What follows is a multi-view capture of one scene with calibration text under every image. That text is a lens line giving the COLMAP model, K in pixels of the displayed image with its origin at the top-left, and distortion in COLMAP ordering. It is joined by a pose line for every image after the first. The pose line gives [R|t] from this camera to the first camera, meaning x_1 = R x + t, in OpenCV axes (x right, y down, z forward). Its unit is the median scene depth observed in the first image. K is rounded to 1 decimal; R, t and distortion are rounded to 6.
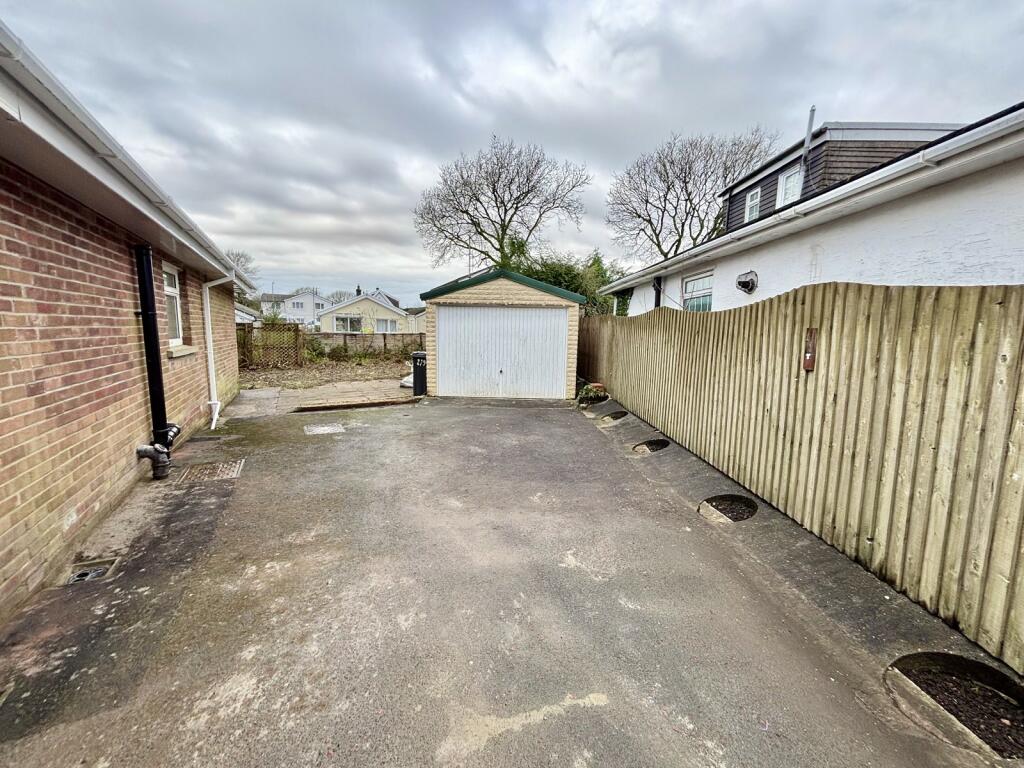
lens RADIAL K [[411.3, 0, 512.0], [0, 411.3, 384.0], [0, 0, 1]] dist [0.002109, -0.003105]
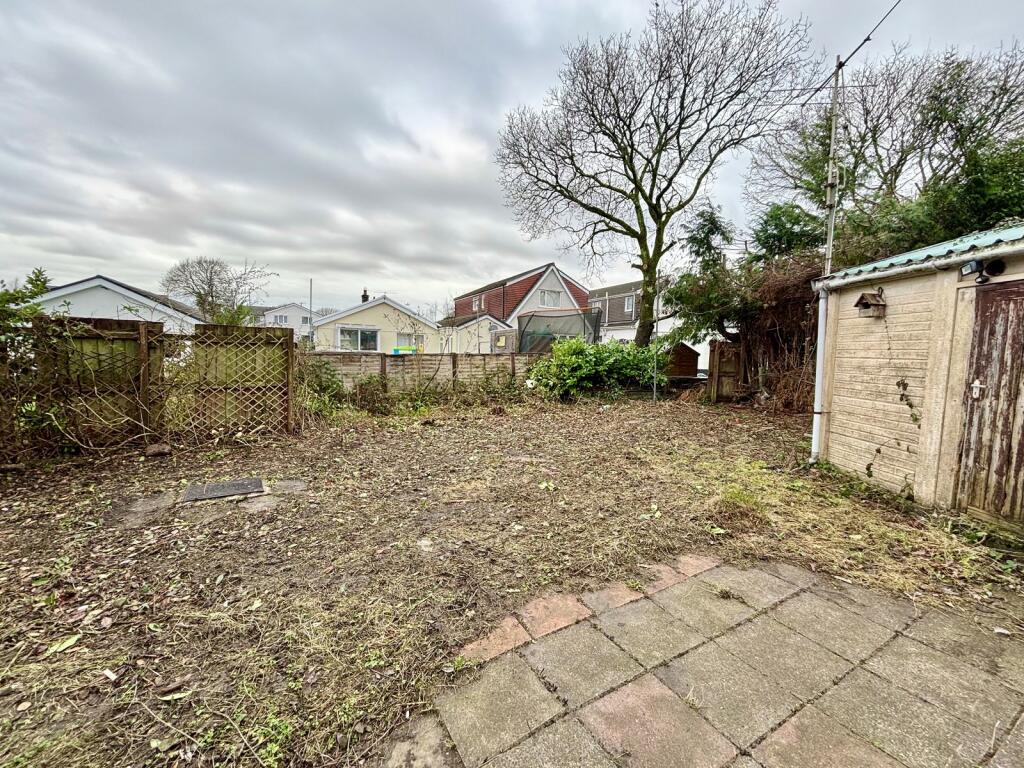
lens RADIAL K [[411.3, 0, 512.0], [0, 411.3, 384.0], [0, 0, 1]] dist [0.002109, -0.003105]
pose [[0.999222, 0.004544, 0.039183, -0.274016], [-0.002610, 0.998783, -0.049245, -0.062364], [-0.039360, 0.049105, 0.998018, 0.506087]]
